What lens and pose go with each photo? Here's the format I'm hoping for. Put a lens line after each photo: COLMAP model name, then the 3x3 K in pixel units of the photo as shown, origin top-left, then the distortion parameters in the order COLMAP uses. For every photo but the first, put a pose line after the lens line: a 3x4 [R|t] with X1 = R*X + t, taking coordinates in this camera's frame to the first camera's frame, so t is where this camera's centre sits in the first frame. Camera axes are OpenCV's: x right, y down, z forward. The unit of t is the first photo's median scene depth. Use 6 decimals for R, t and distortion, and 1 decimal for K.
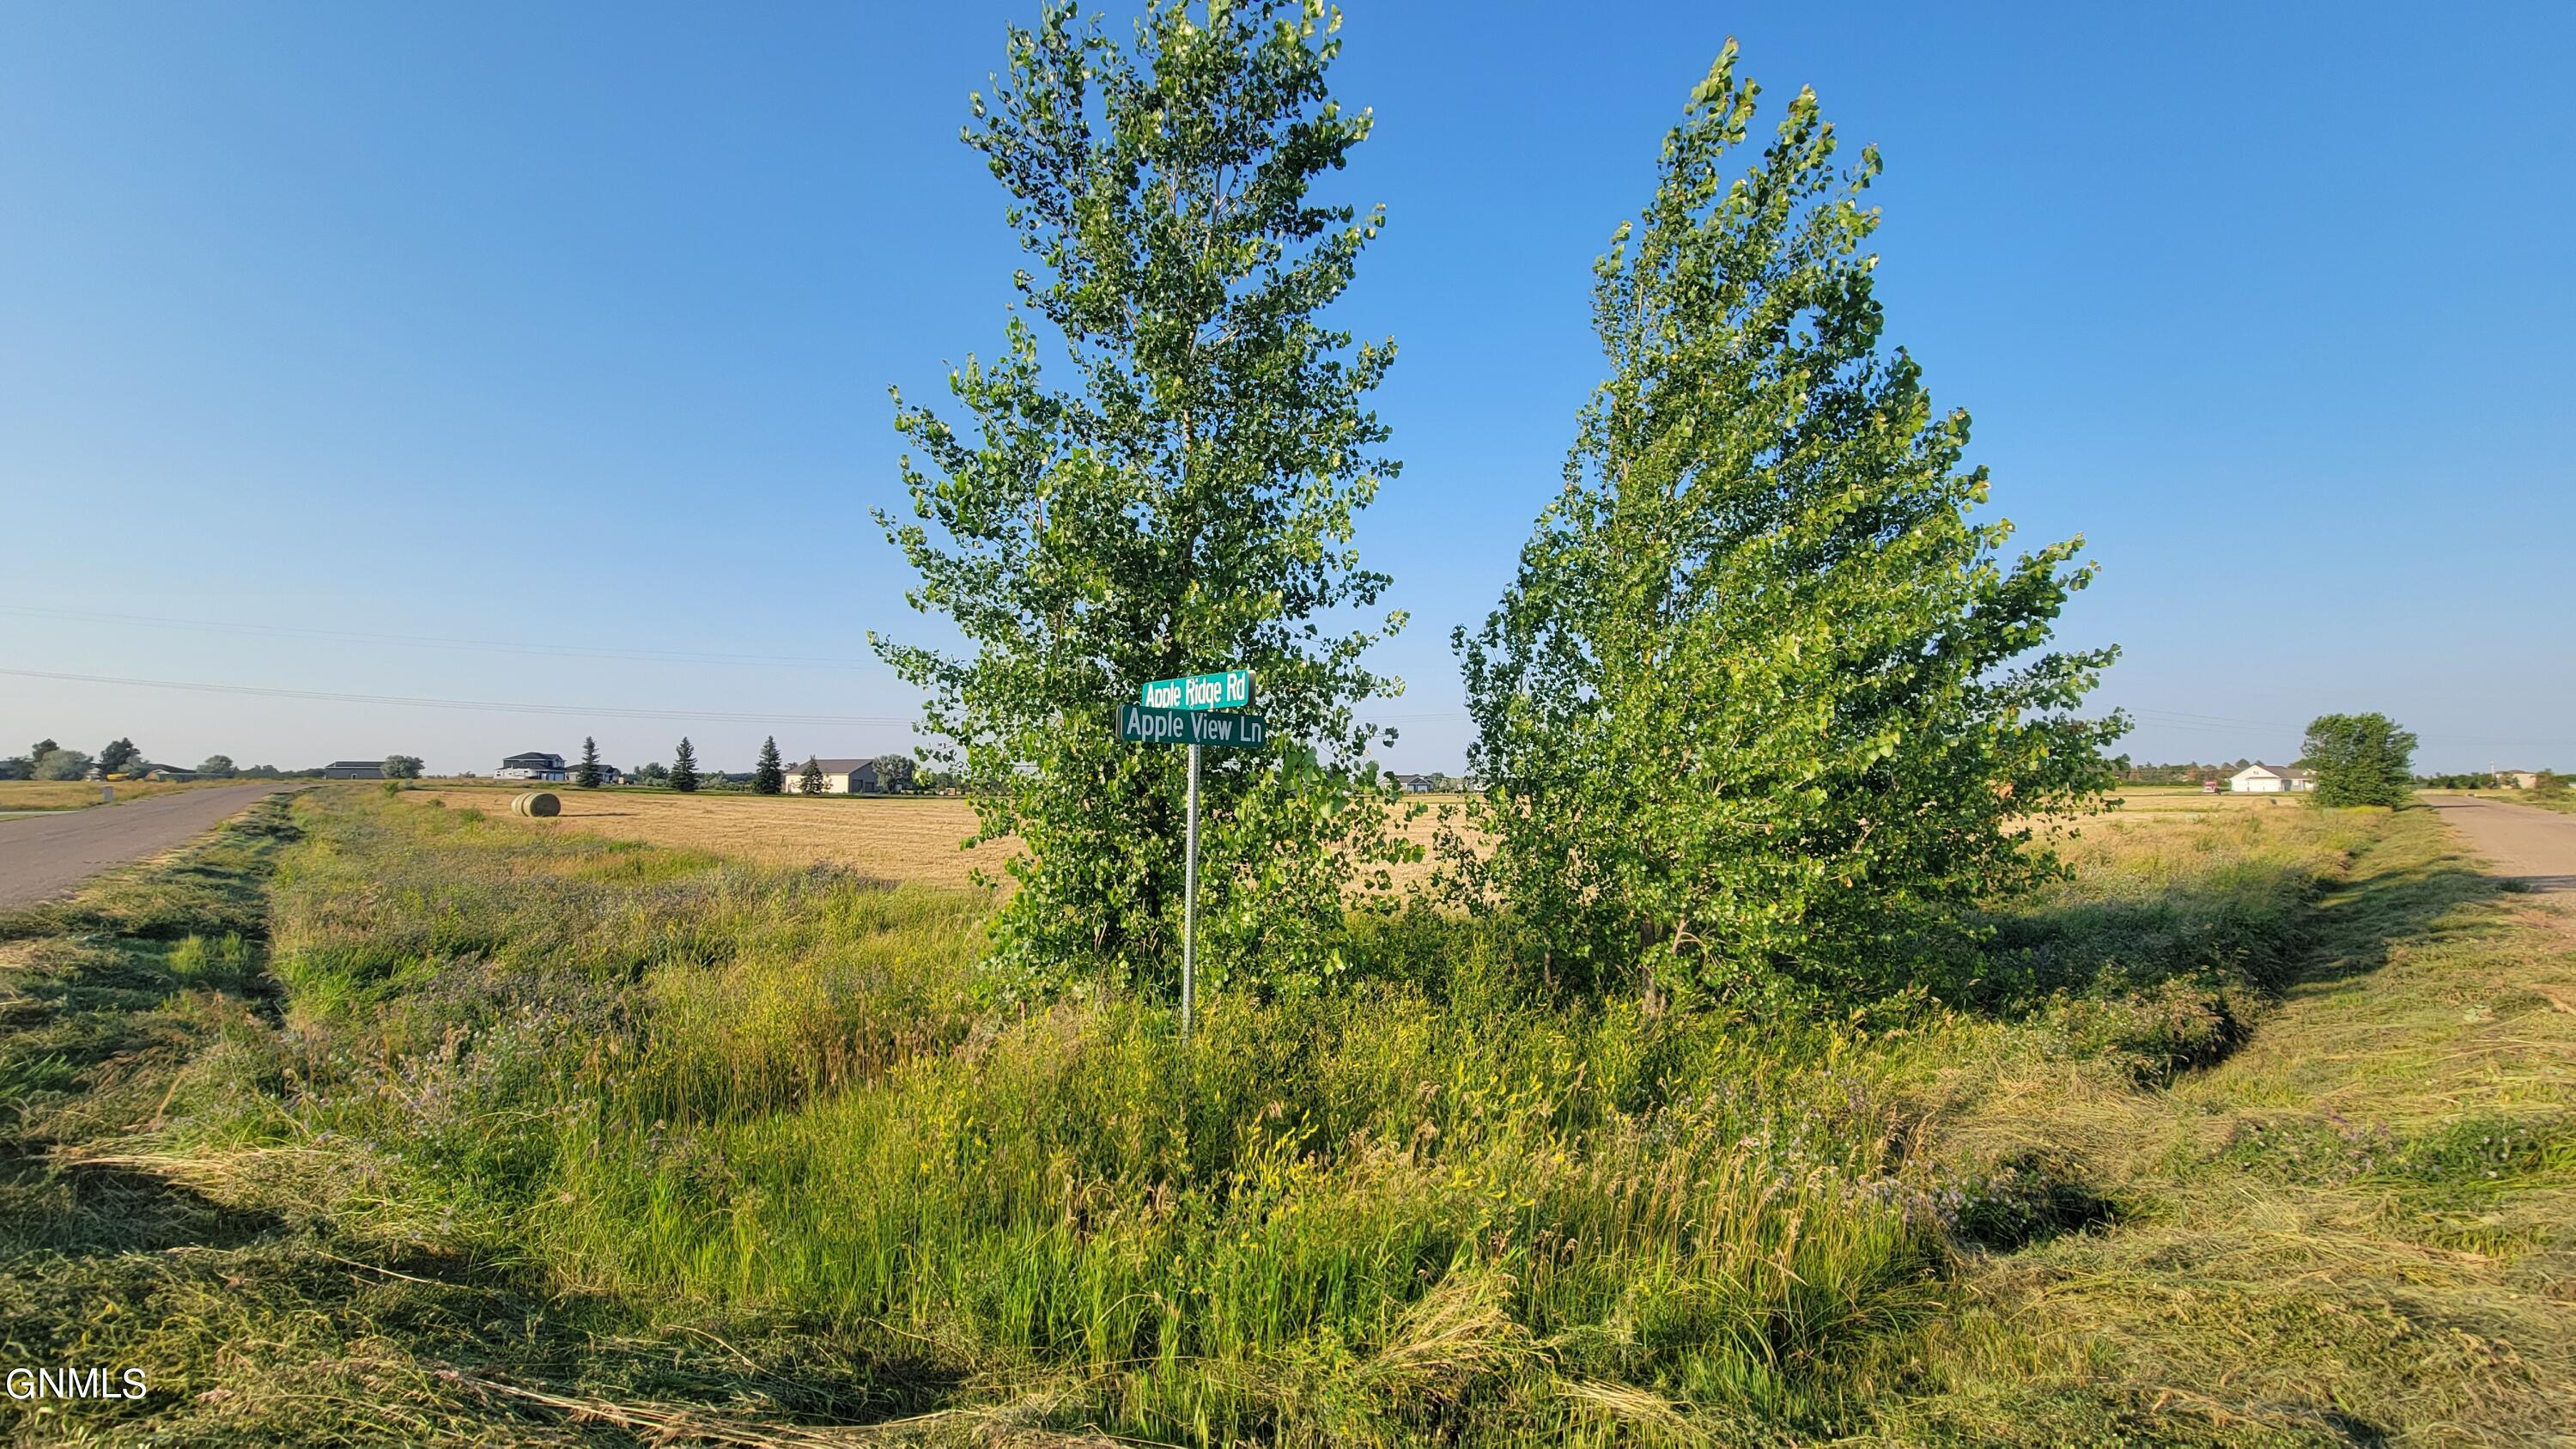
lens RADIAL K [[1128.2, 0, 1301.0], [0, 1128.2, 733.9], [0, 0, 1]] dist [-0.004253, -0.000367]
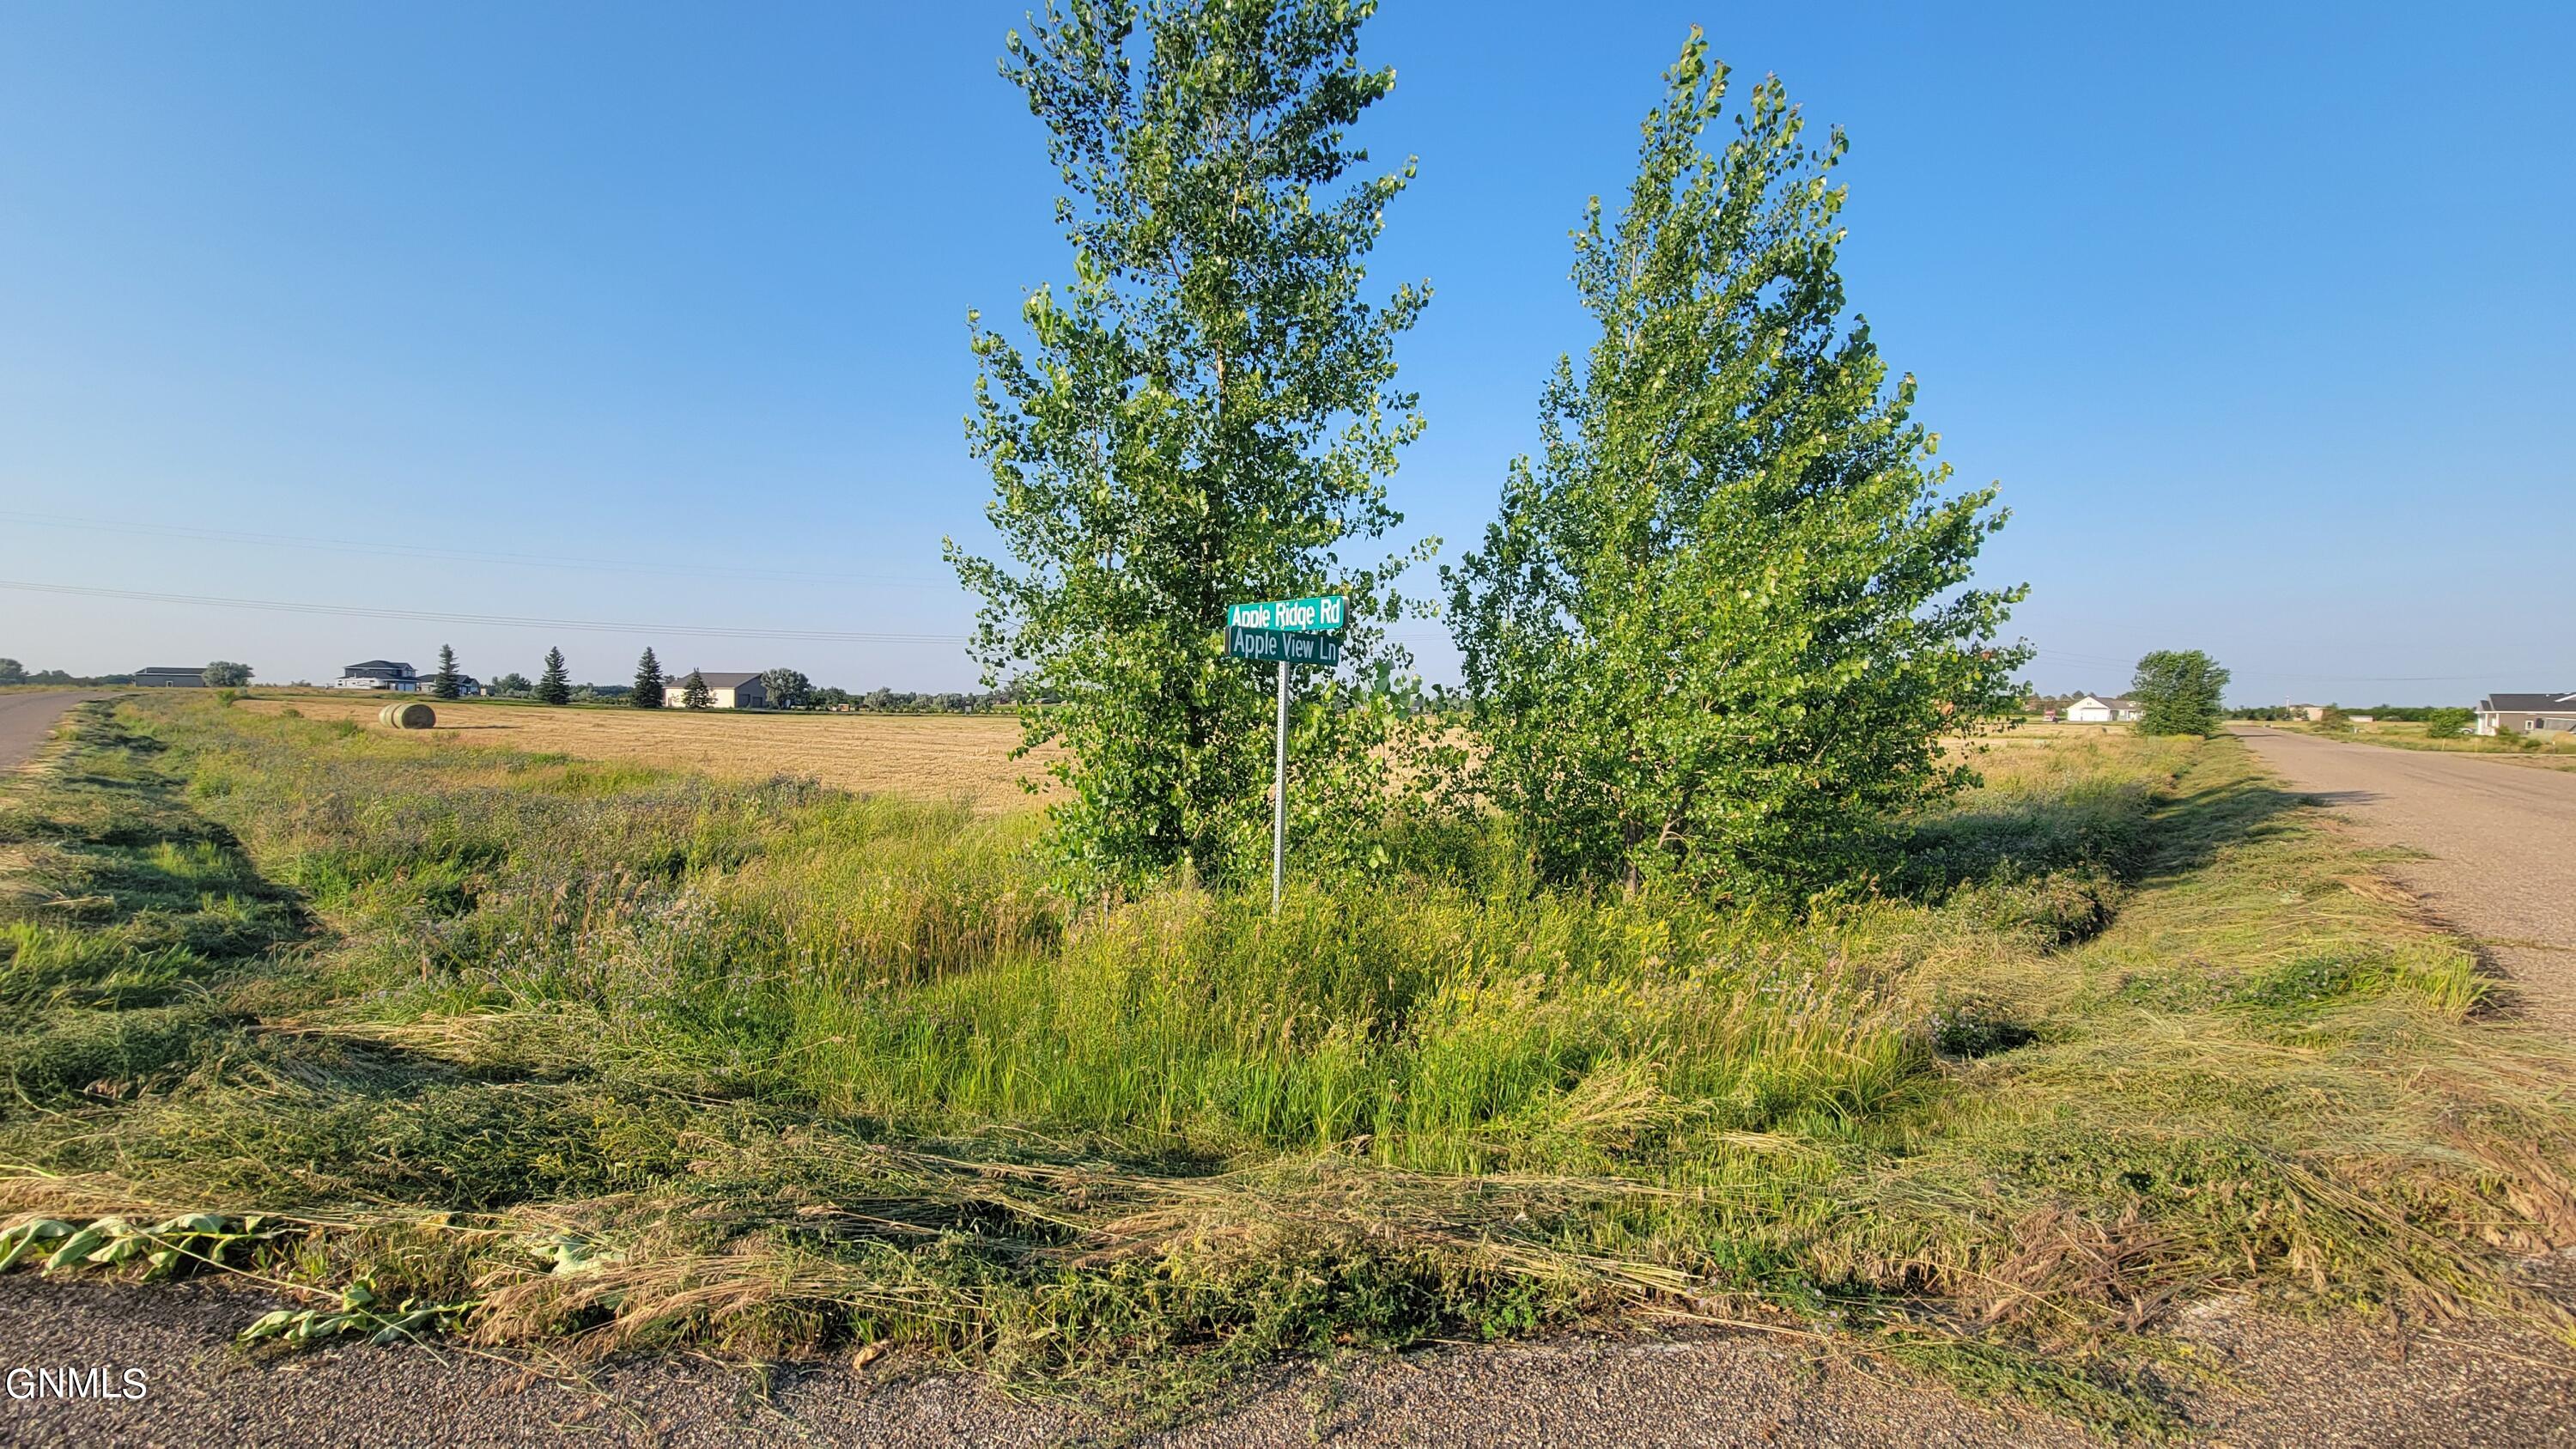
lens RADIAL K [[1128.2, 0, 1301.0], [0, 1128.2, 733.9], [0, 0, 1]] dist [-0.004253, -0.000367]
pose [[0.995198, 0.009029, 0.097461, -0.118471], [-0.015837, 0.997470, 0.069307, 0.001963], [-0.096589, -0.070517, 0.992823, -0.082231]]
